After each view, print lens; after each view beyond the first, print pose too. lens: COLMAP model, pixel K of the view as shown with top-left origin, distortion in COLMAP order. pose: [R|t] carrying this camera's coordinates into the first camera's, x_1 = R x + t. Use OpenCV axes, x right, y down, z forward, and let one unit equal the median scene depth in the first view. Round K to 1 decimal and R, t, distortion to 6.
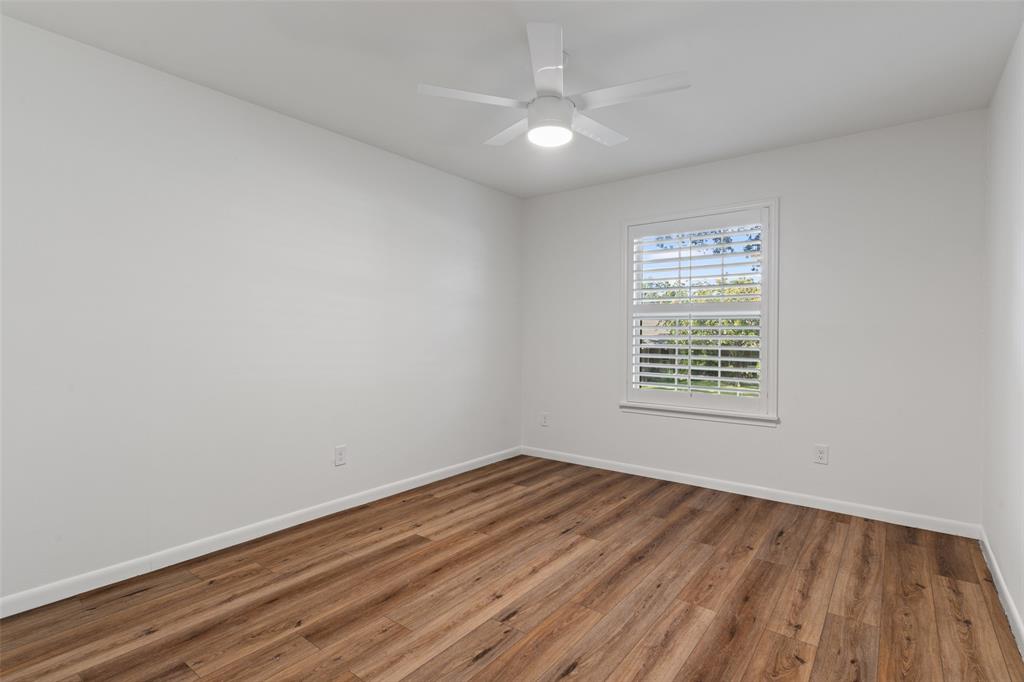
lens RADIAL K [[507.2, 0, 512.9], [0, 507.2, 338.8], [0, 0, 1]] dist [0.000289, 0.000096]
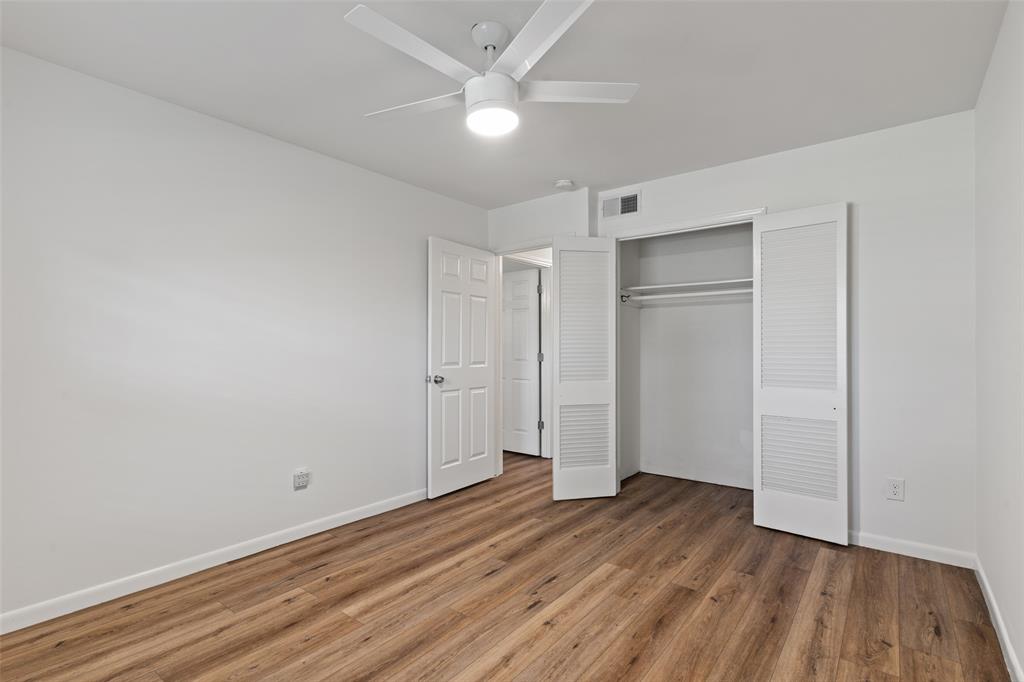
lens RADIAL K [[494.3, 0, 510.7], [0, 494.3, 343.2], [0, 0, 1]] dist [0.005161, 0.001610]
pose [[-0.999982, -0.002632, 0.005312, 0.038992], [-0.002627, 0.999996, 0.001012, -0.027177], [-0.005315, 0.000998, -0.999985, 2.008044]]
